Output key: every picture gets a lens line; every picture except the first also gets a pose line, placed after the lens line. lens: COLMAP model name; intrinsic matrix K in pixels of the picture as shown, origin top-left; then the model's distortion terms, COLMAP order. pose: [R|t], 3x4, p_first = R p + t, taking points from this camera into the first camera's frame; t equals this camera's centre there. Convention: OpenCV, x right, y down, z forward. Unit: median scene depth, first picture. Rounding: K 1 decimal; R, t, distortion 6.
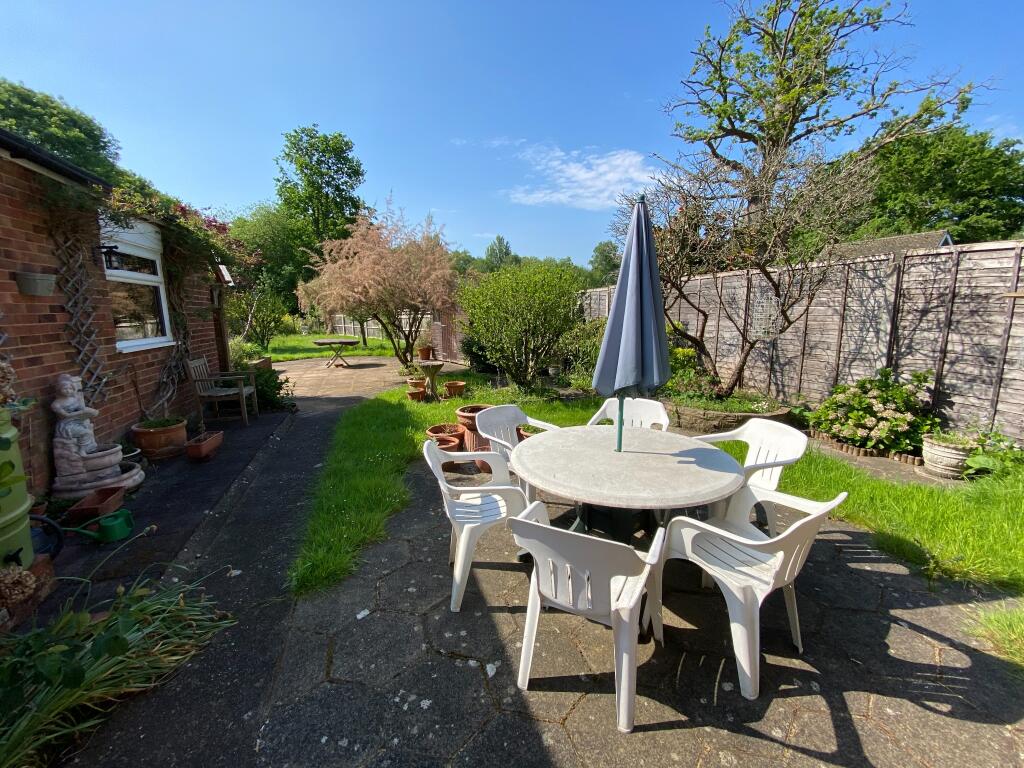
lens RADIAL K [[416.7, 0, 509.5], [0, 416.7, 381.2], [0, 0, 1]] dist [0.000588, -0.012364]
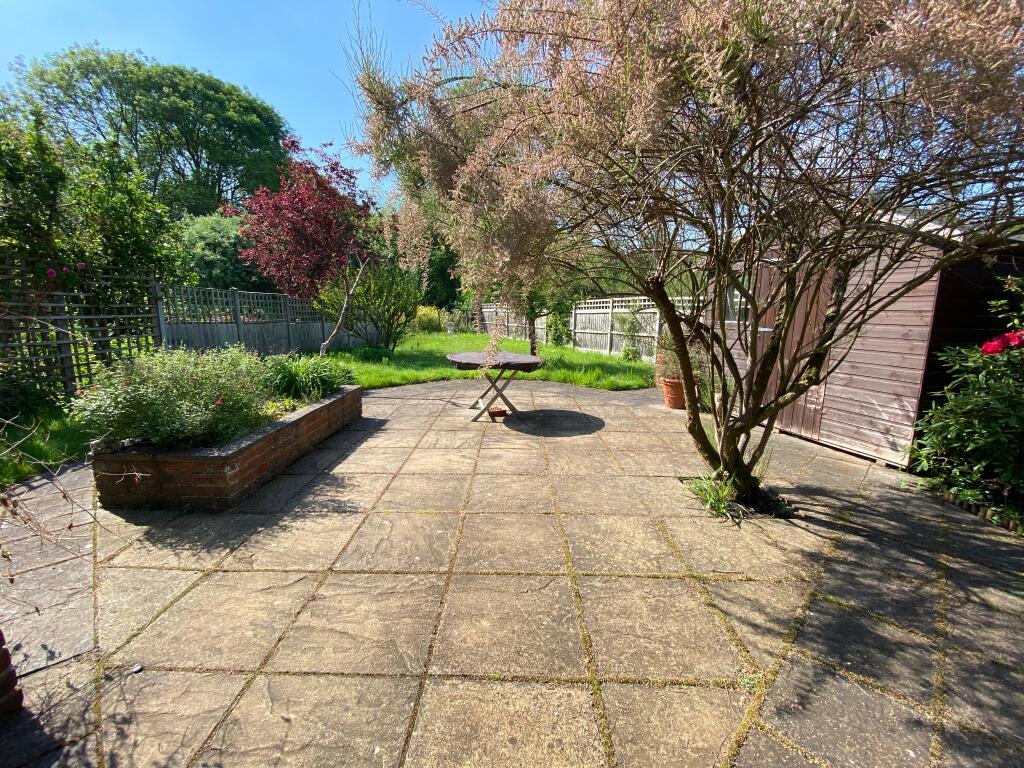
lens RADIAL K [[413.4, 0, 509.8], [0, 413.4, 380.3], [0, 0, 1]] dist [0.023122, -0.022464]
pose [[0.946108, 0.075264, -0.314983, -0.111552], [-0.075020, 0.997098, 0.012918, -0.034873], [0.315042, 0.011408, 0.949009, 0.251072]]
